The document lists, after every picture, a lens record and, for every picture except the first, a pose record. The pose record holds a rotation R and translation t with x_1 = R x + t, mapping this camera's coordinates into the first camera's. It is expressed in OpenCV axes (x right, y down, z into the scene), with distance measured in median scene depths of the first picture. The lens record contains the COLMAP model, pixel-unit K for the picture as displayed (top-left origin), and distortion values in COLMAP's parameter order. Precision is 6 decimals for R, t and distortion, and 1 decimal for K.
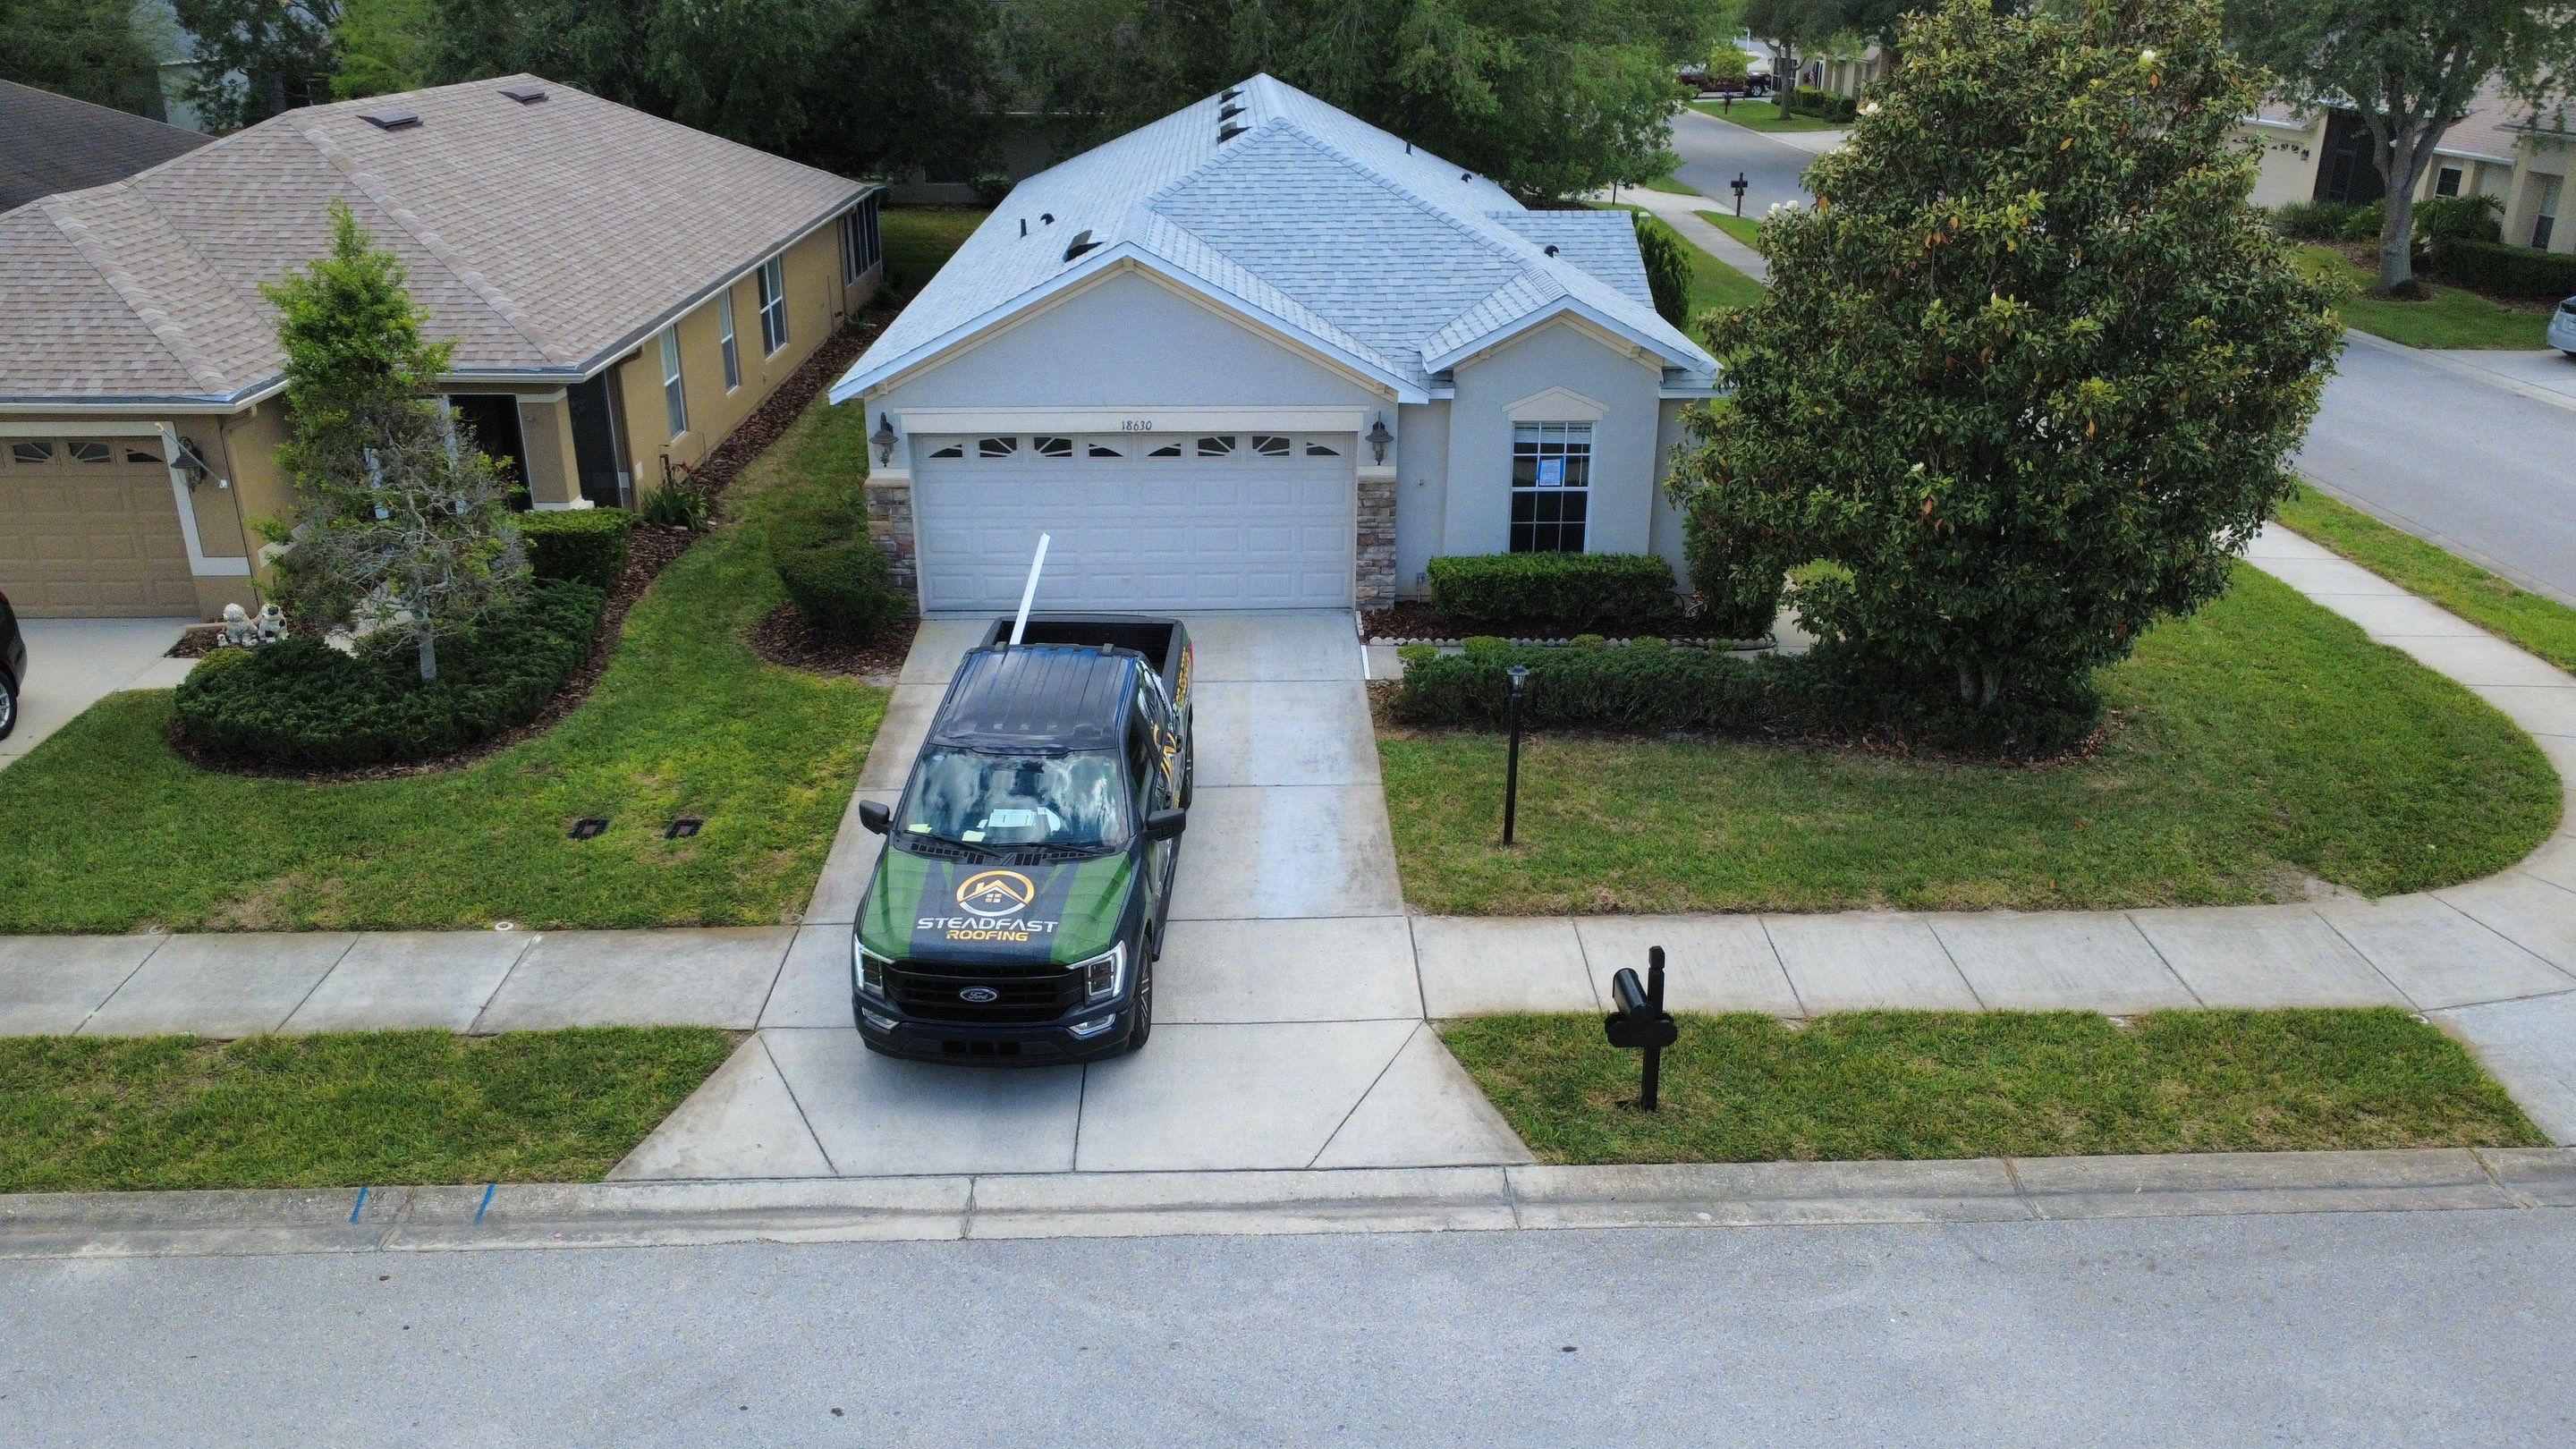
lens RADIAL K [[1886.5, 0, 1284.4], [0, 1886.5, 718.9], [0, 0, 1]] dist [0.003217, 0.000570]
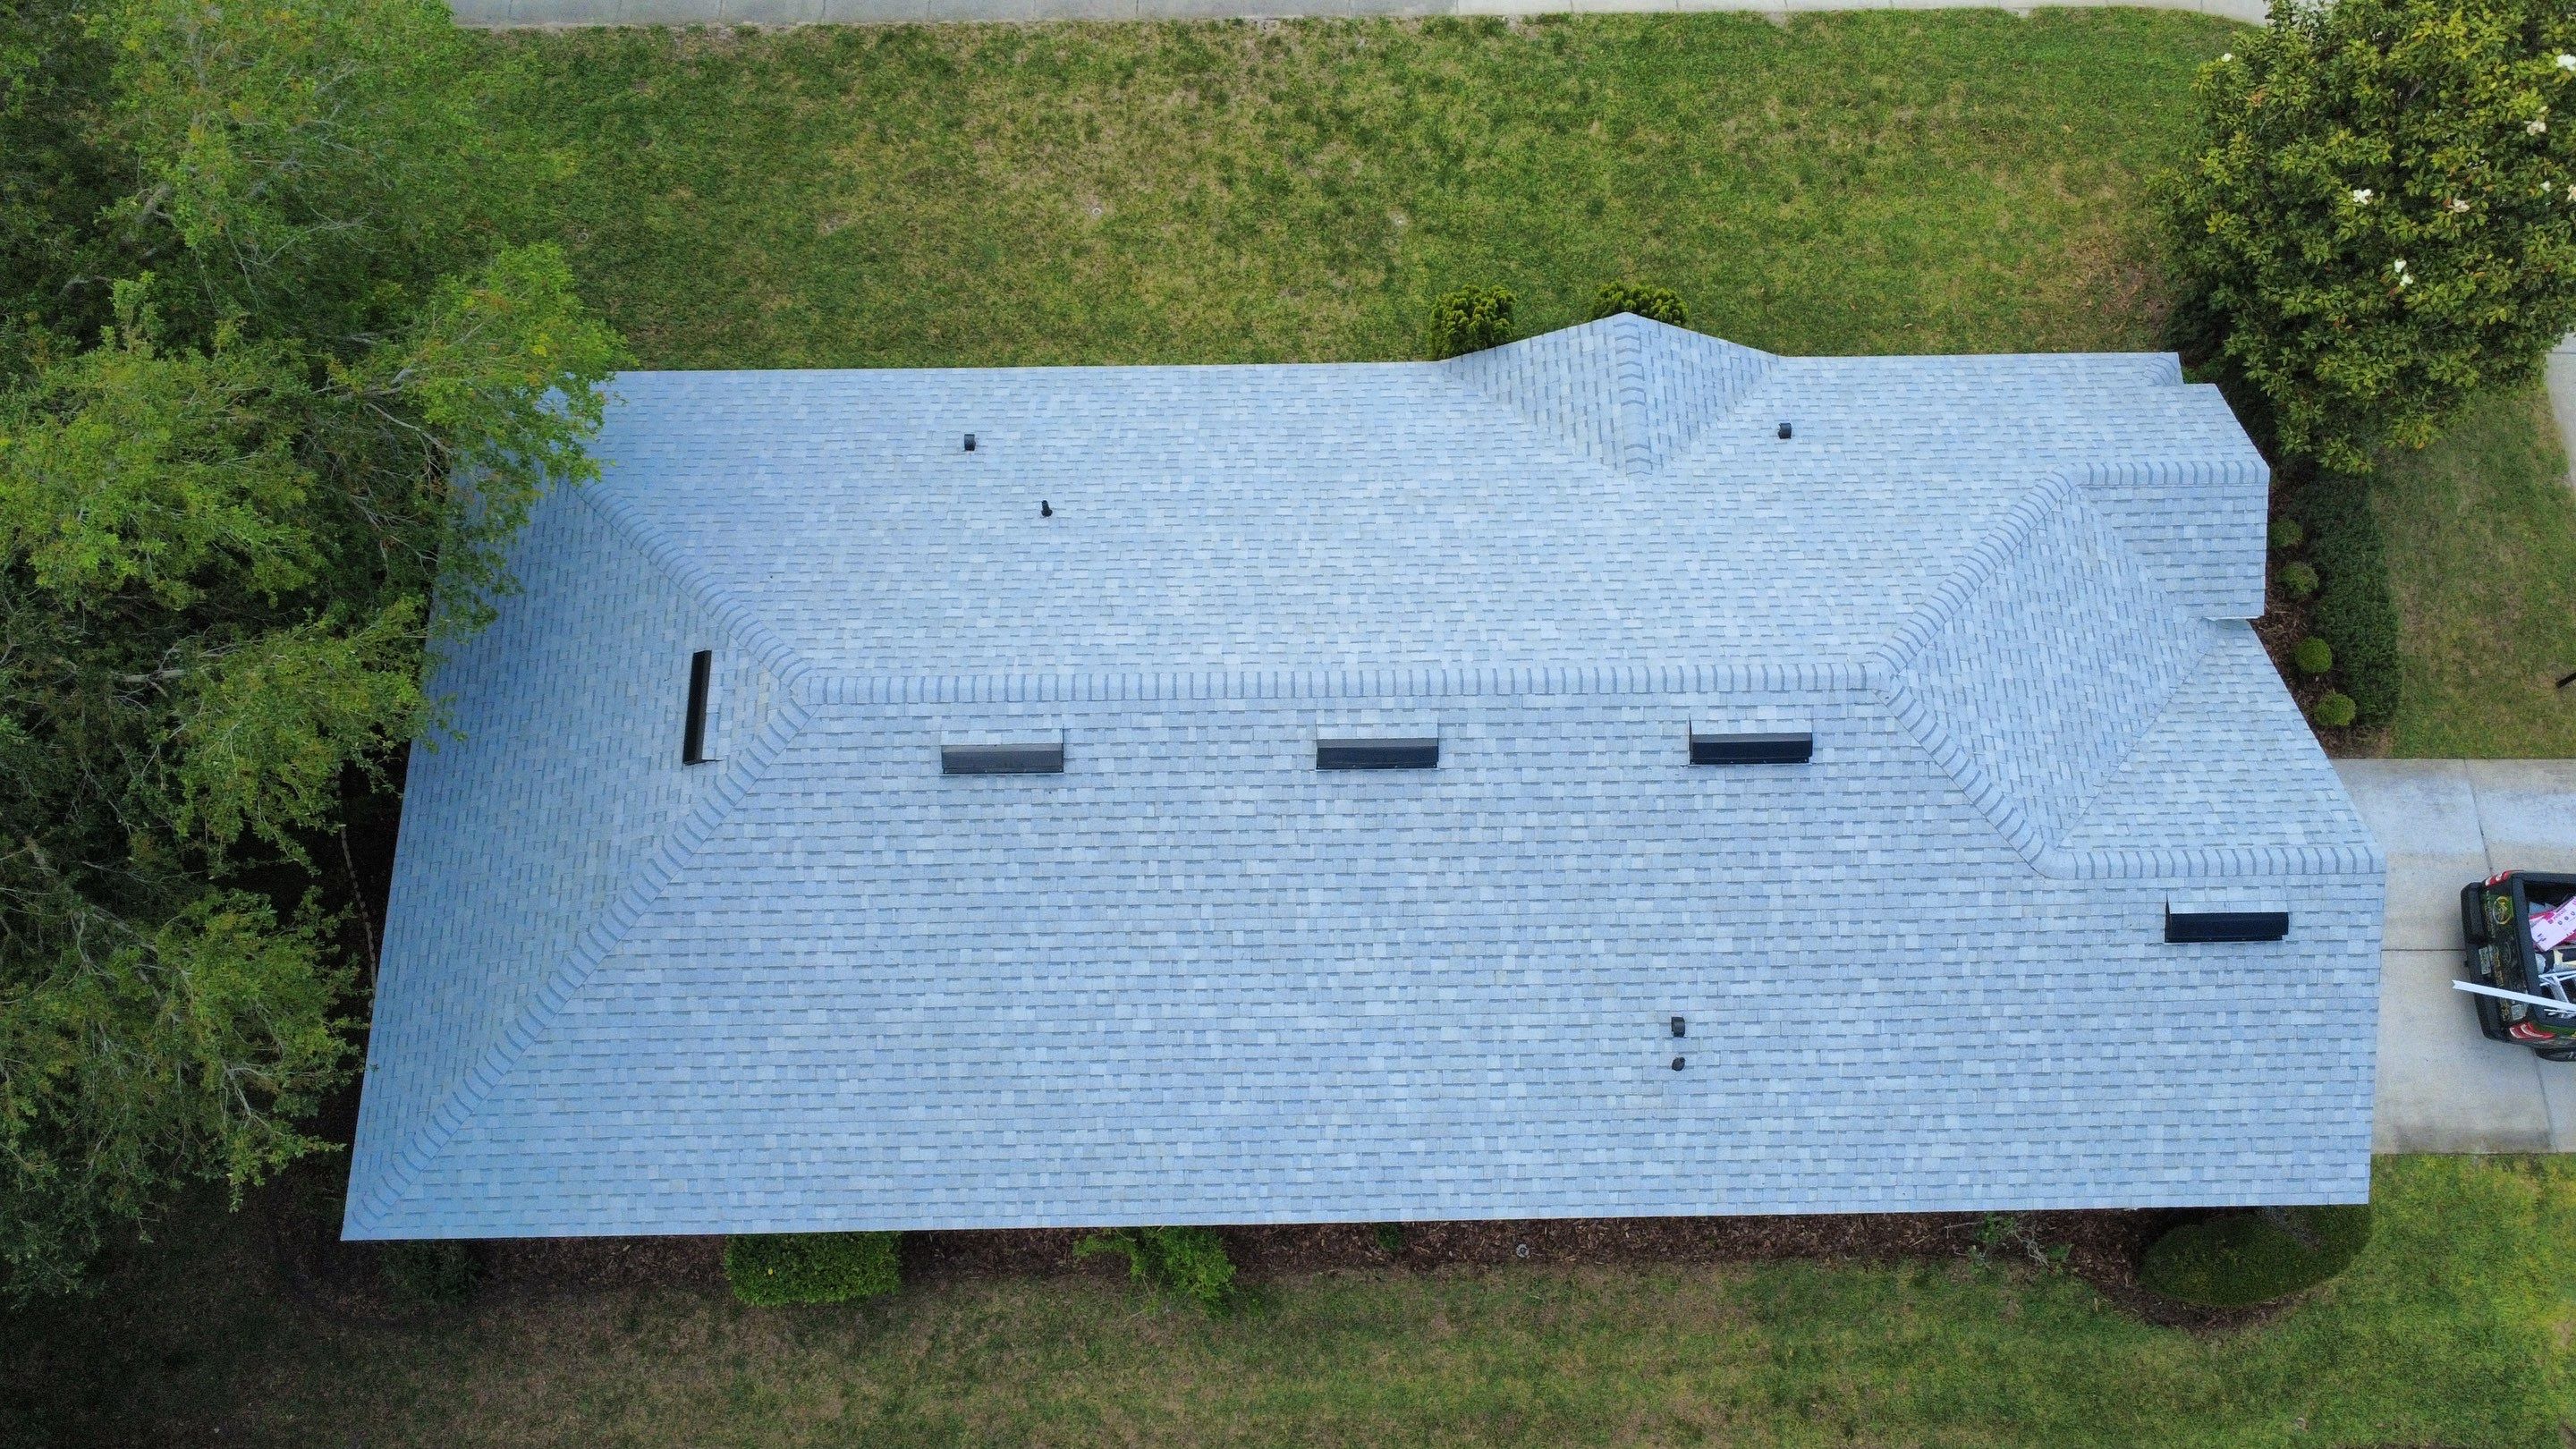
lens RADIAL K [[1886.6, 0, 1284.7], [0, 1886.6, 718.3], [0, 0, 1]] dist [0.005512, -0.008380]
pose [[0.014963, -0.945298, 0.325863, -0.414608], [0.359640, 0.309177, 0.880380, -1.630344], [-0.932971, 0.104020, 0.344593, 1.455980]]
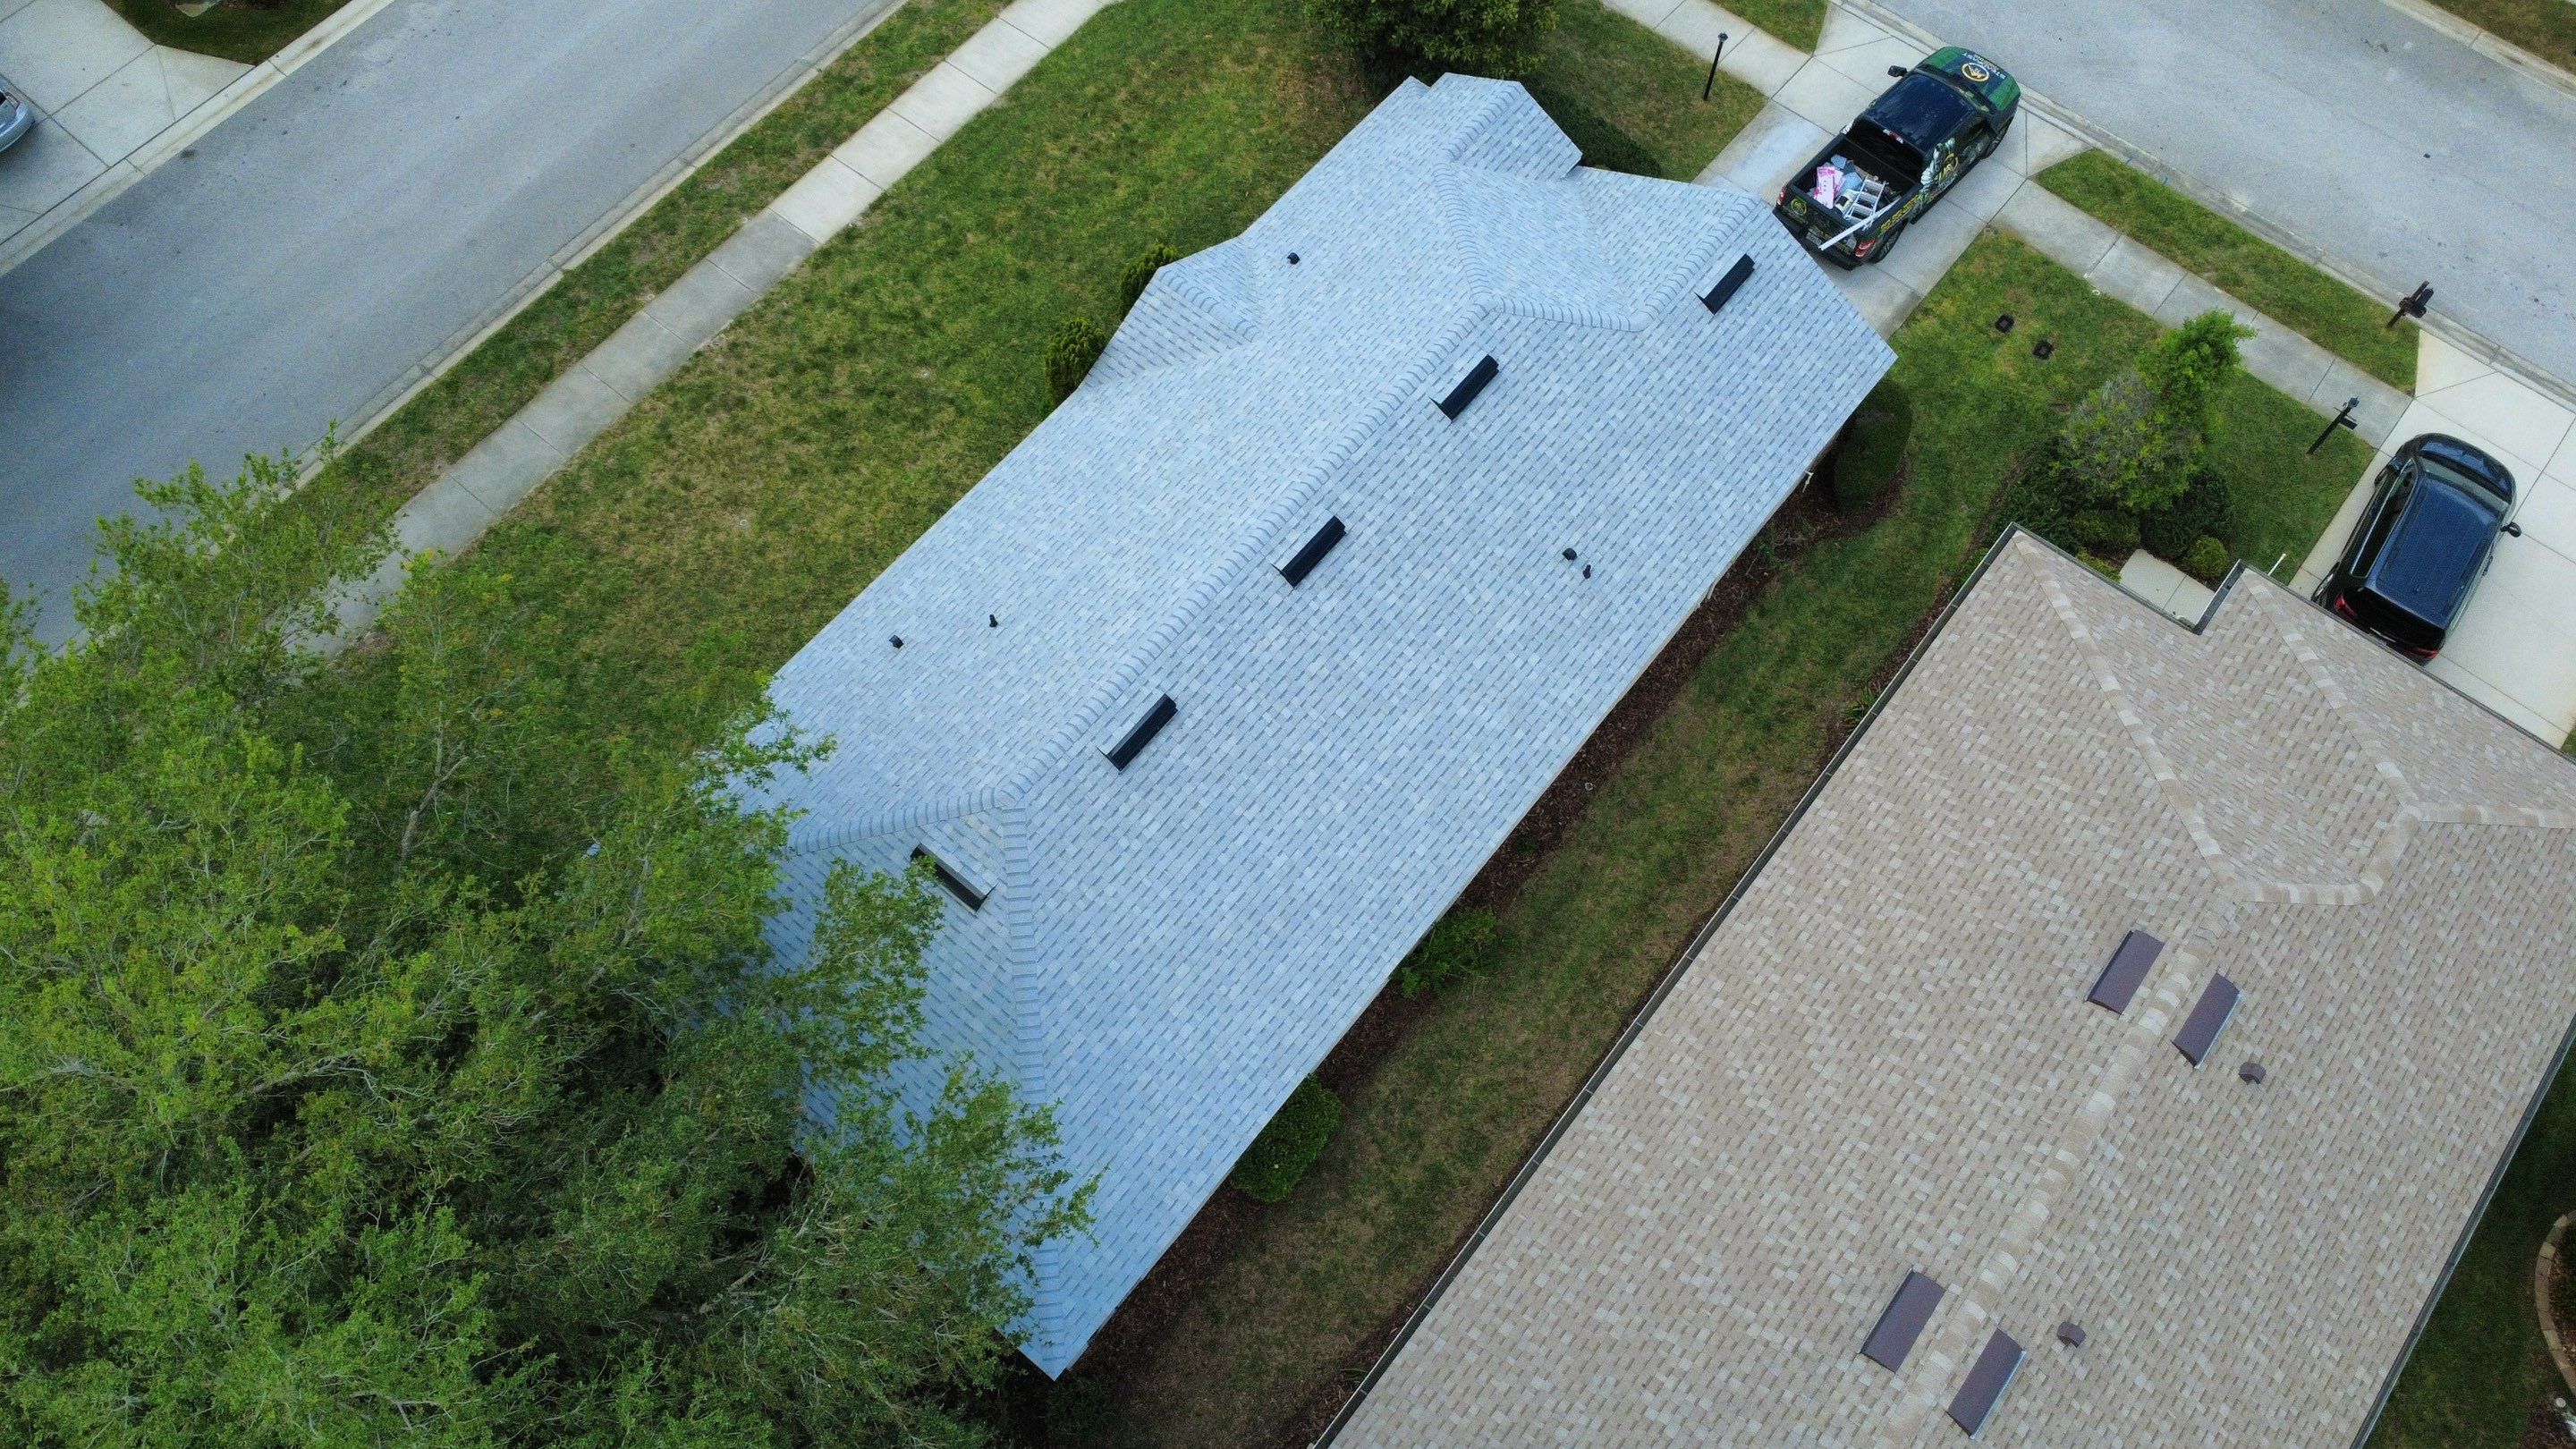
lens RADIAL K [[1886.6, 0, 1284.7], [0, 1886.6, 718.3], [0, 0, 1]] dist [0.005512, -0.008380]
pose [[-0.755748, -0.595590, 0.272244, -0.577862], [0.217296, 0.164100, 0.962213, -2.166955], [-0.617760, 0.786348, 0.005401, 1.930881]]
